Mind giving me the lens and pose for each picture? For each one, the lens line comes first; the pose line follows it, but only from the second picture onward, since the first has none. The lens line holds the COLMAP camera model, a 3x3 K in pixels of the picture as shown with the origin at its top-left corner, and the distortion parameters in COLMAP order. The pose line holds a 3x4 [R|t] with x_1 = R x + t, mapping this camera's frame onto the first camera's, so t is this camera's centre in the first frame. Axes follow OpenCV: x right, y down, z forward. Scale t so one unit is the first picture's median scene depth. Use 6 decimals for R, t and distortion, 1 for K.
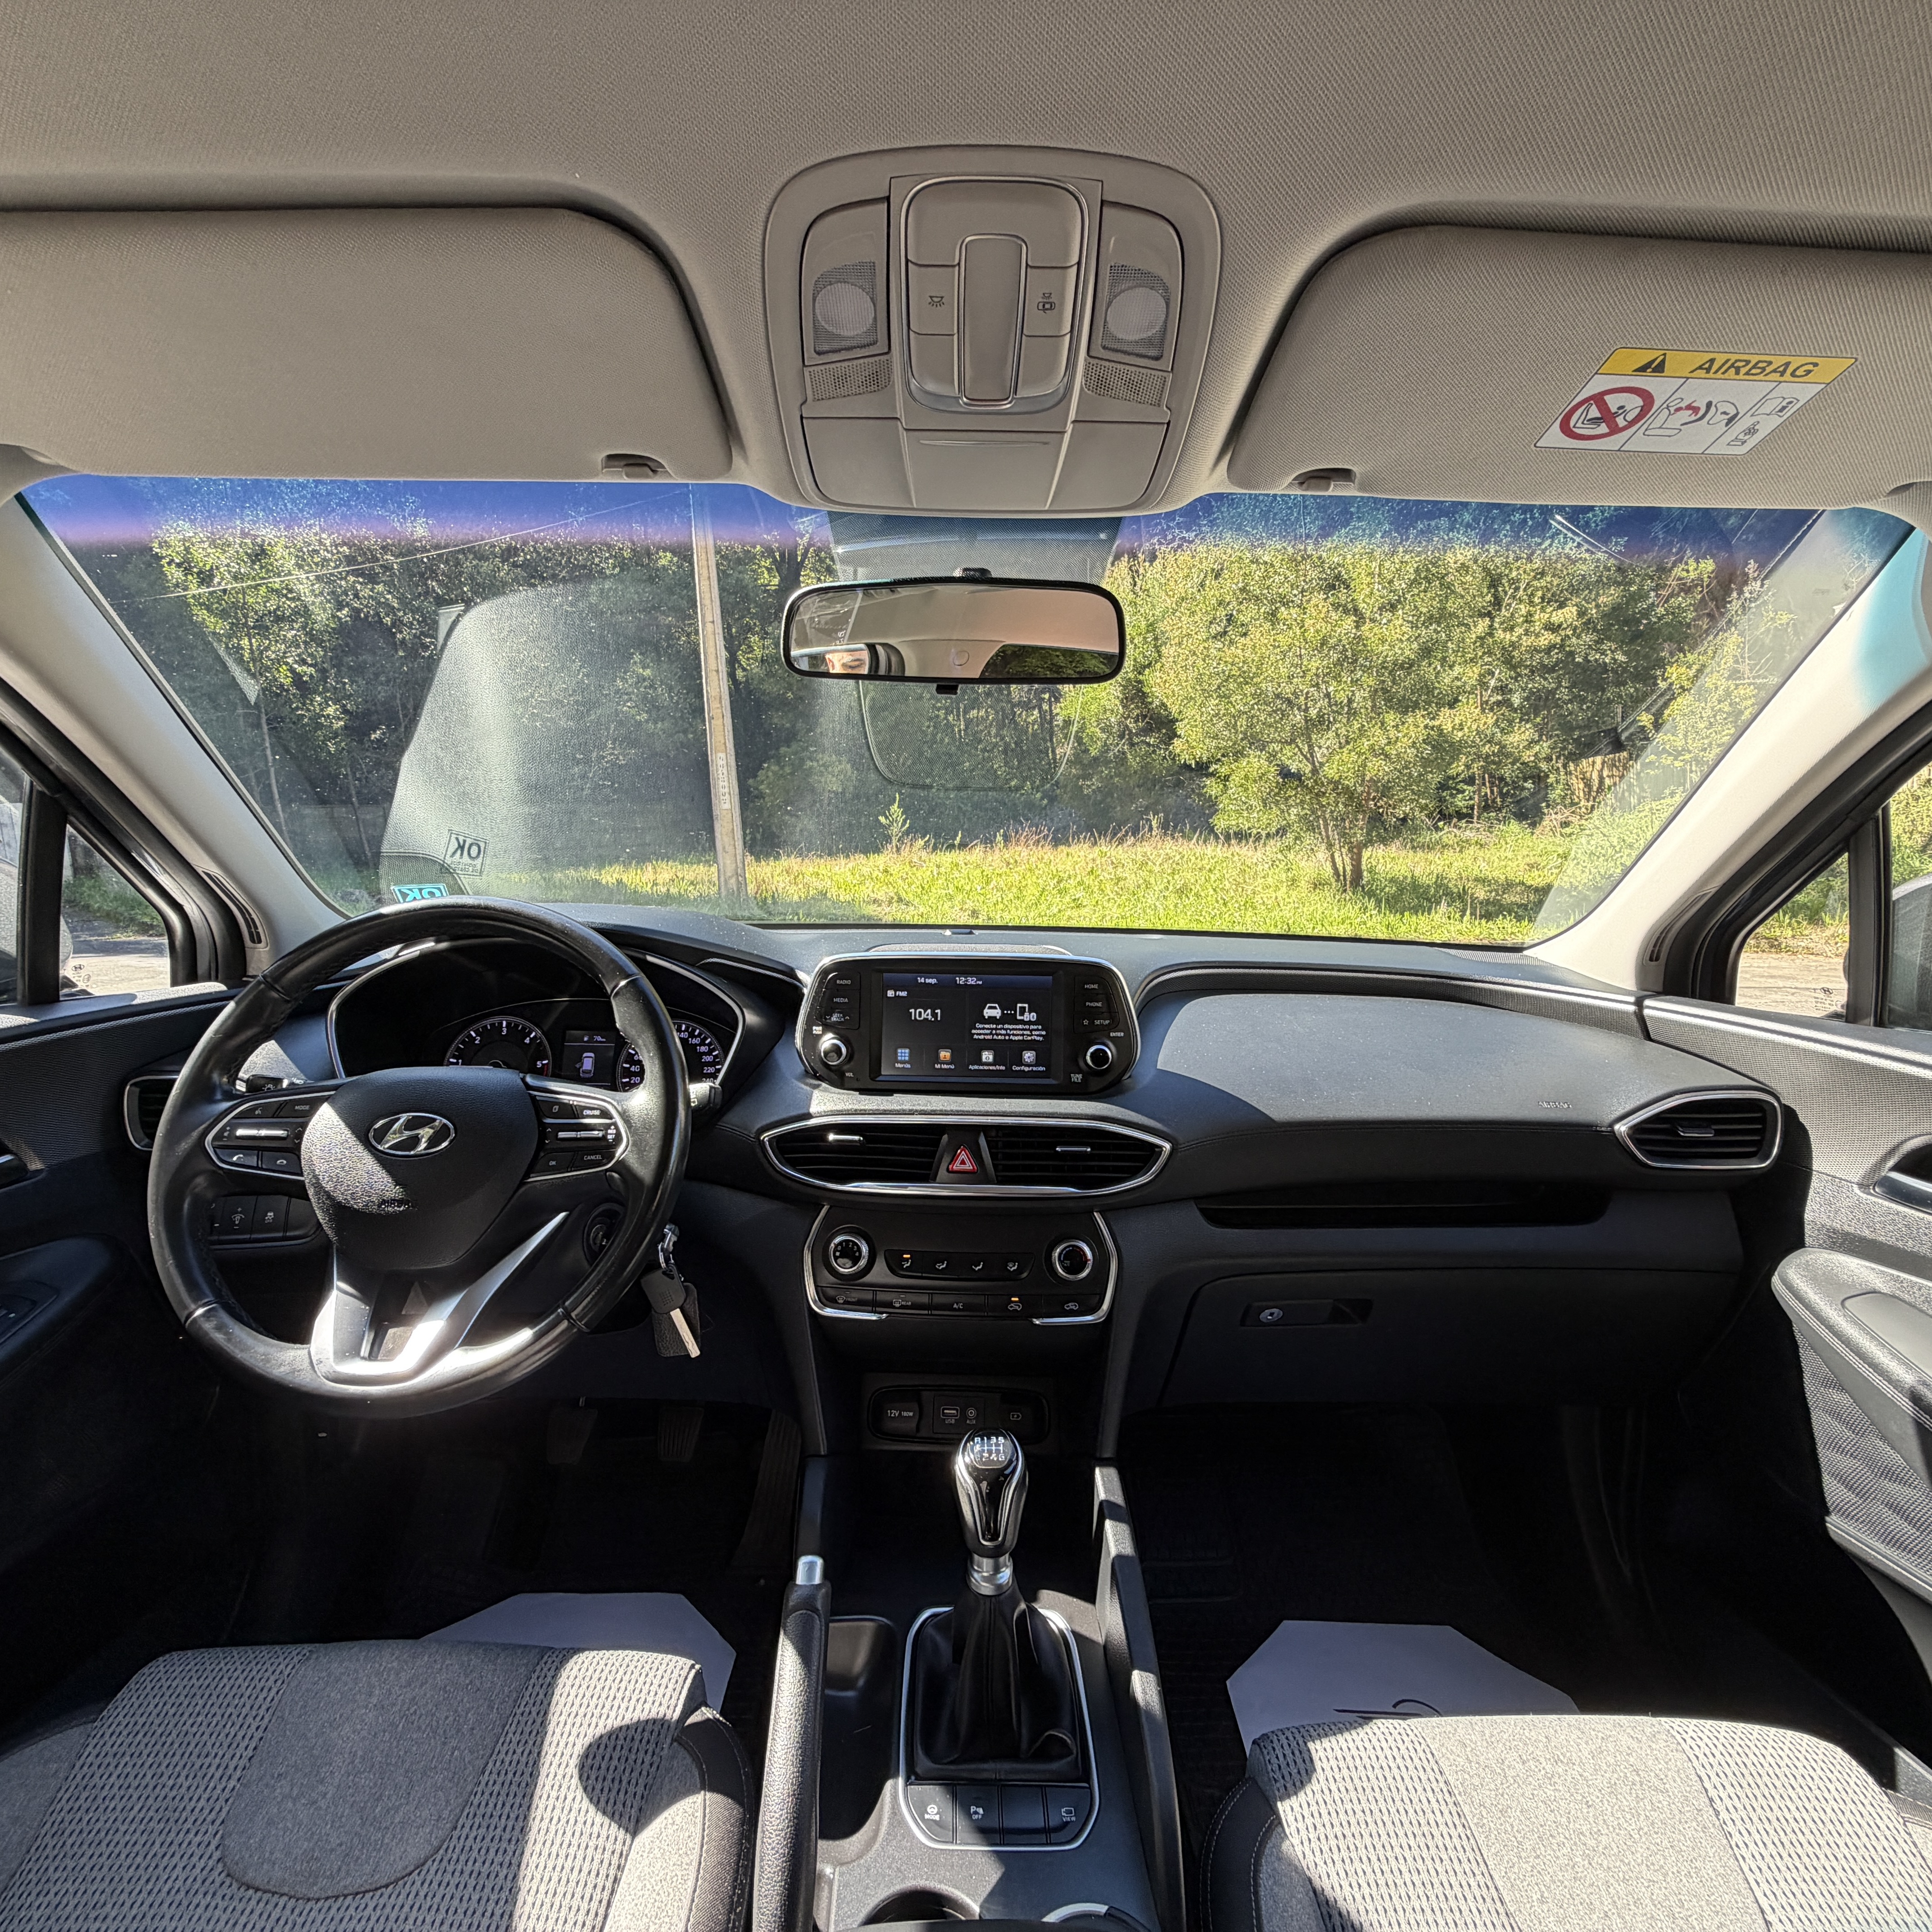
lens RADIAL K [[1008.3, 0, 962.9], [0, 1008.3, 977.3], [0, 0, 1]] dist [-0.002552, 0.002280]
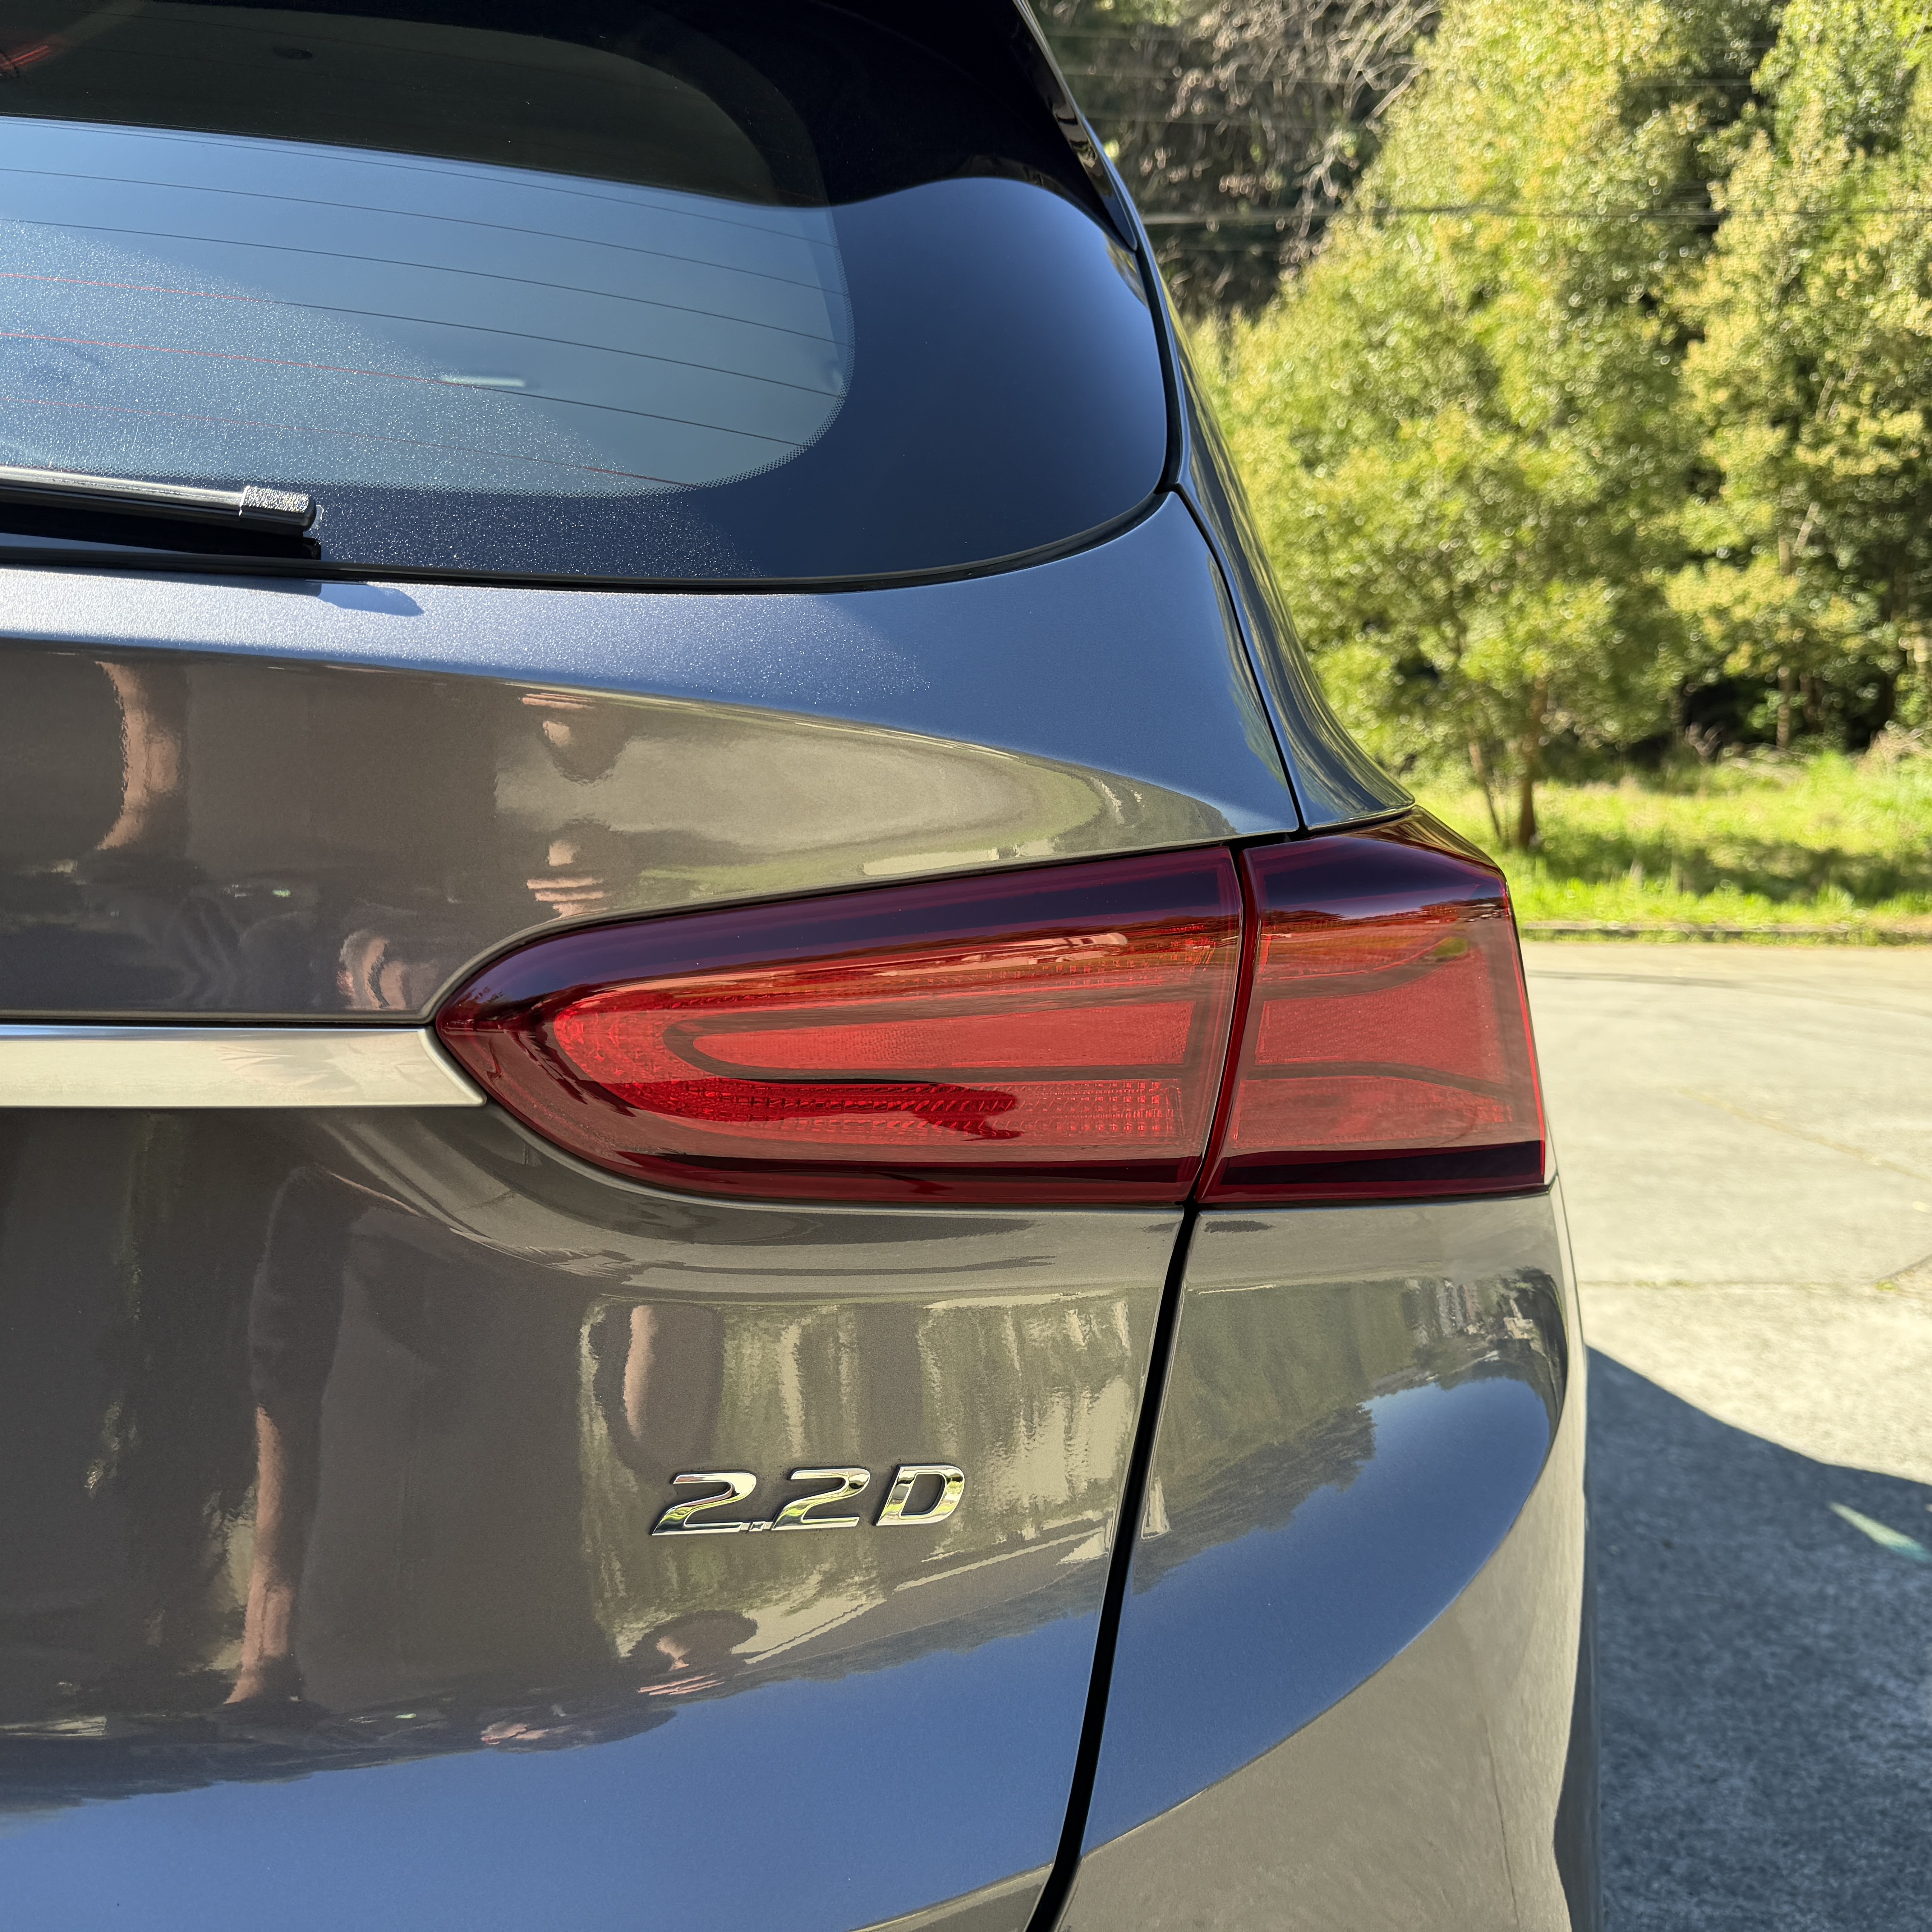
lens RADIAL K [[1858.0, 0, 971.2], [0, 1858.0, 996.6], [0, 0, 1]] dist [0.002873, 0.000000]
pose [[0.999655, 0.022457, -0.013590, 0.049486], [-0.022696, 0.999585, -0.017715, 0.036210], [0.013186, 0.018017, 0.999751, -0.191380]]
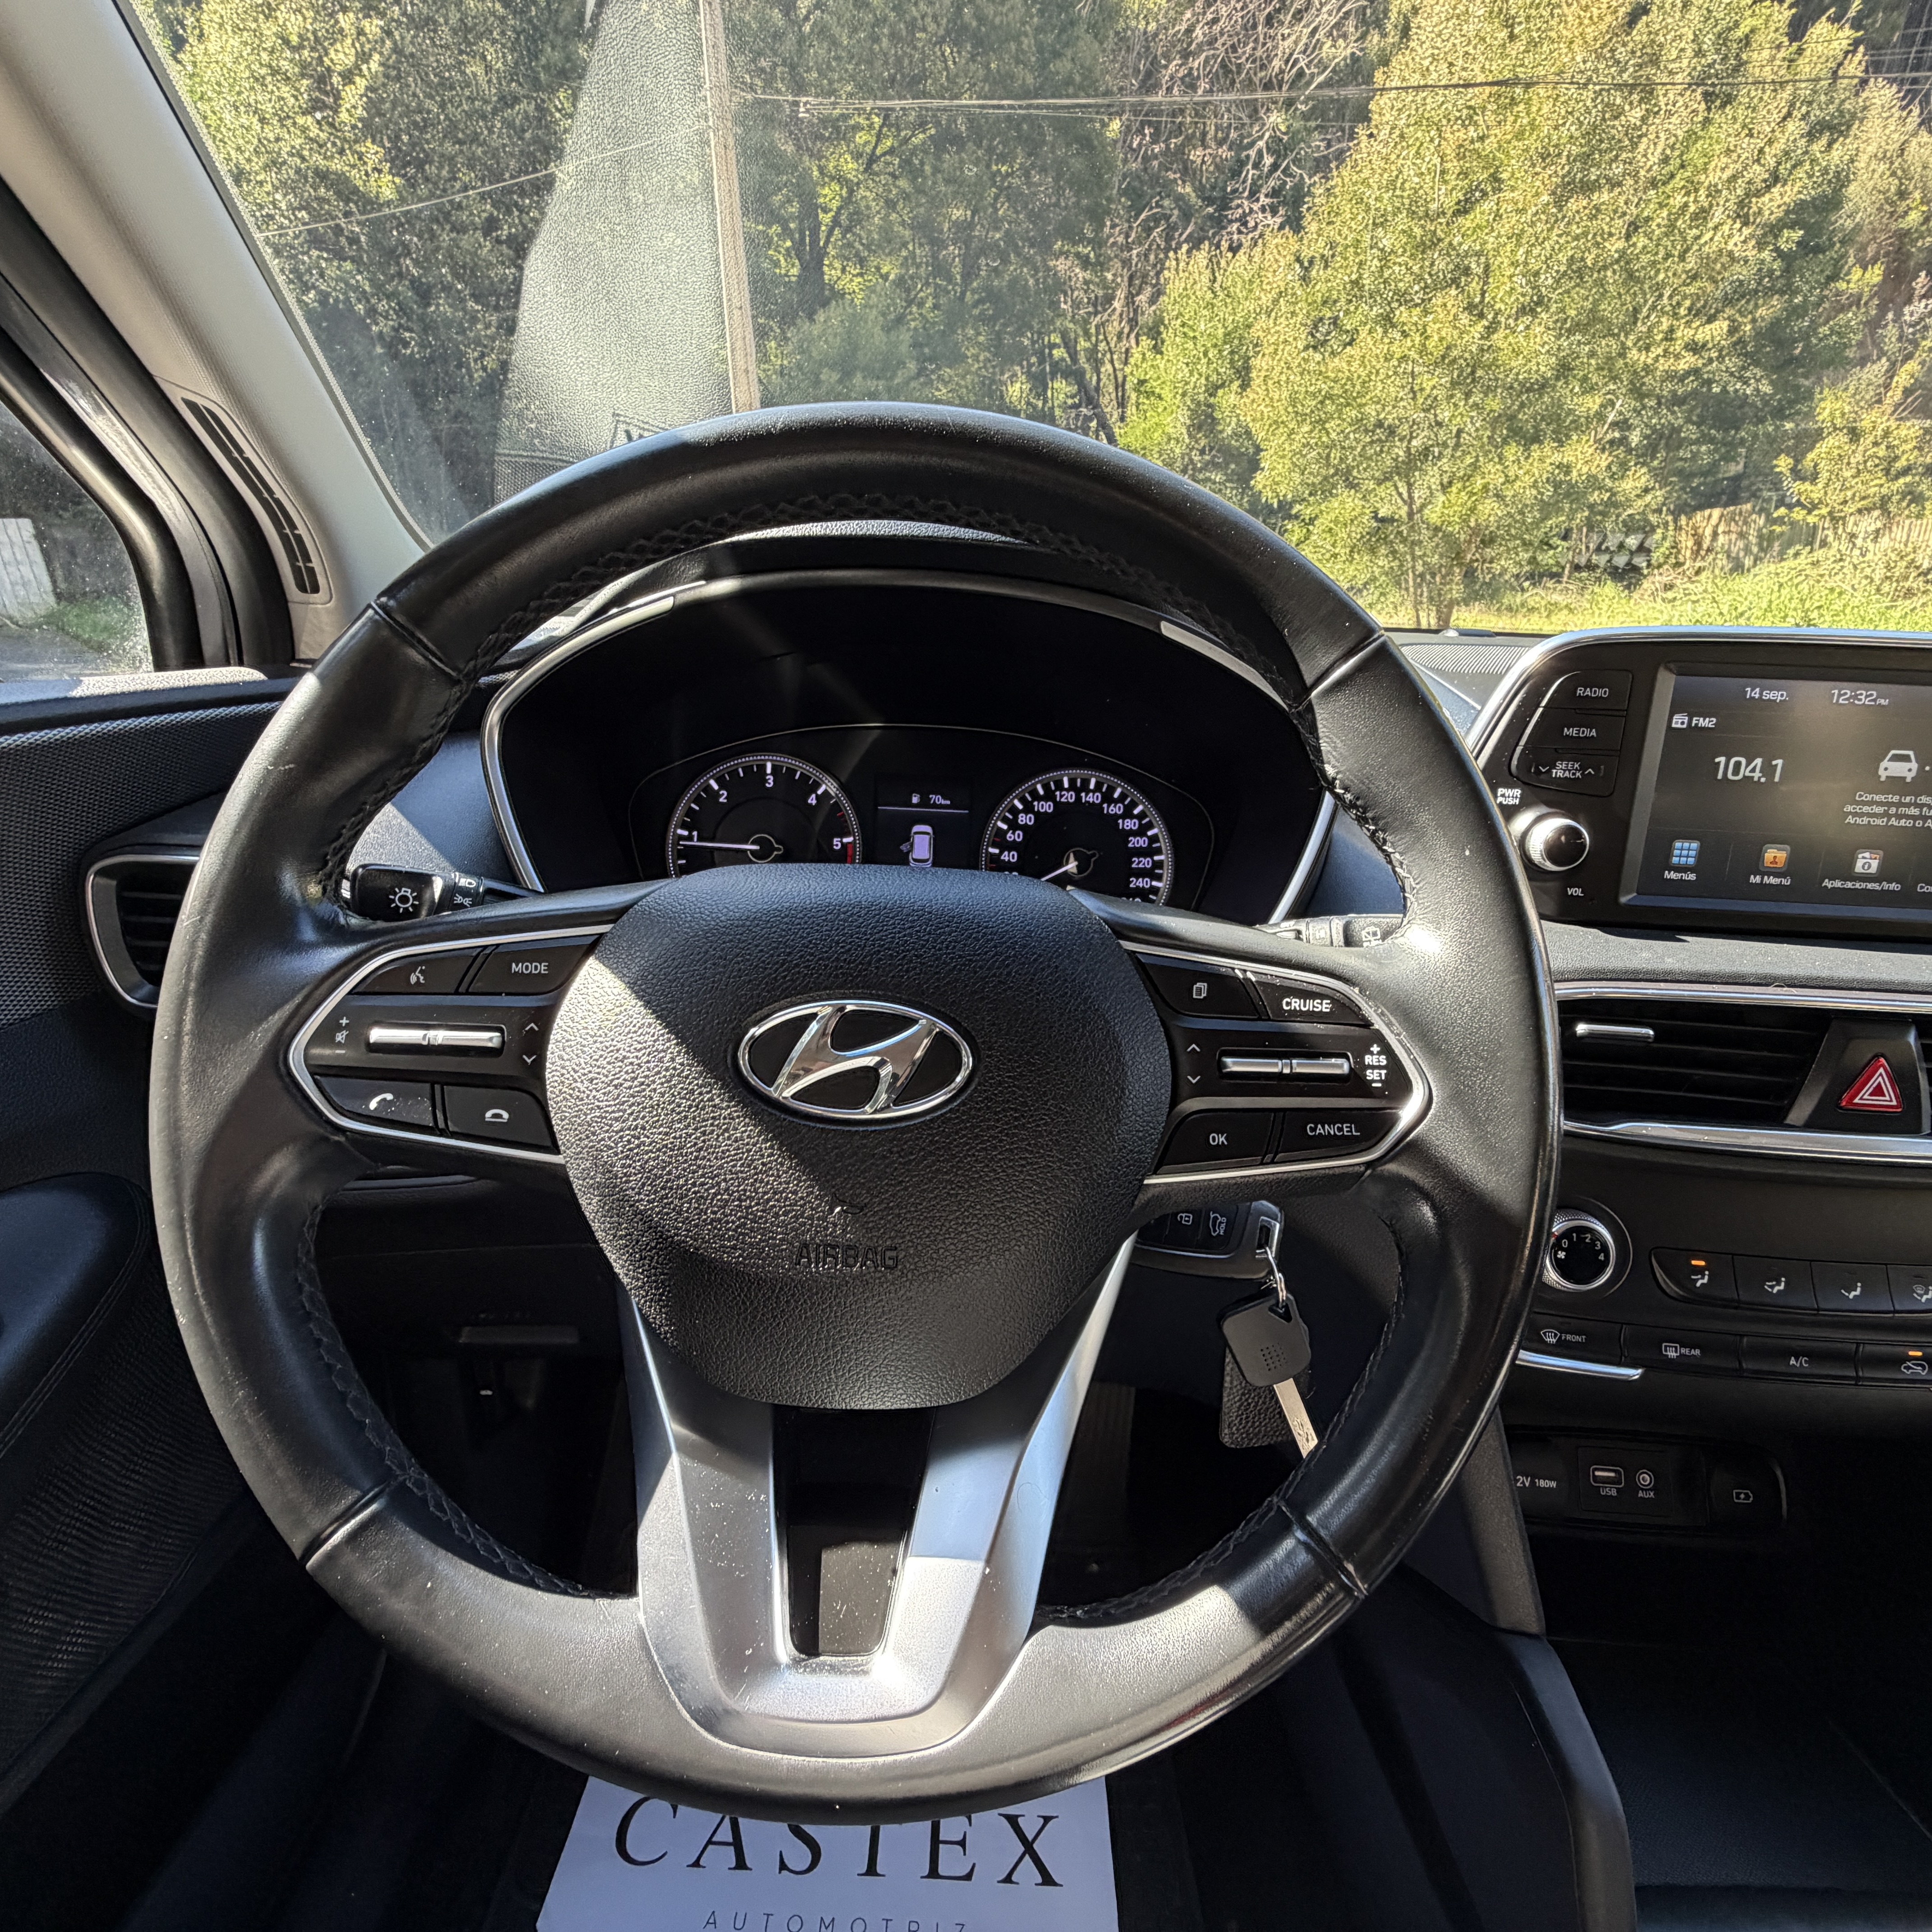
lens RADIAL K [[1008.3, 0, 962.7], [0, 1008.3, 965.9], [0, 0, 1]] dist [-0.002552, 0.002280]
pose [[0.999472, 0.030960, -0.009867, -0.025604], [-0.028078, 0.975686, 0.217368, 0.002203], [0.016357, -0.216976, 0.976040, 0.033188]]
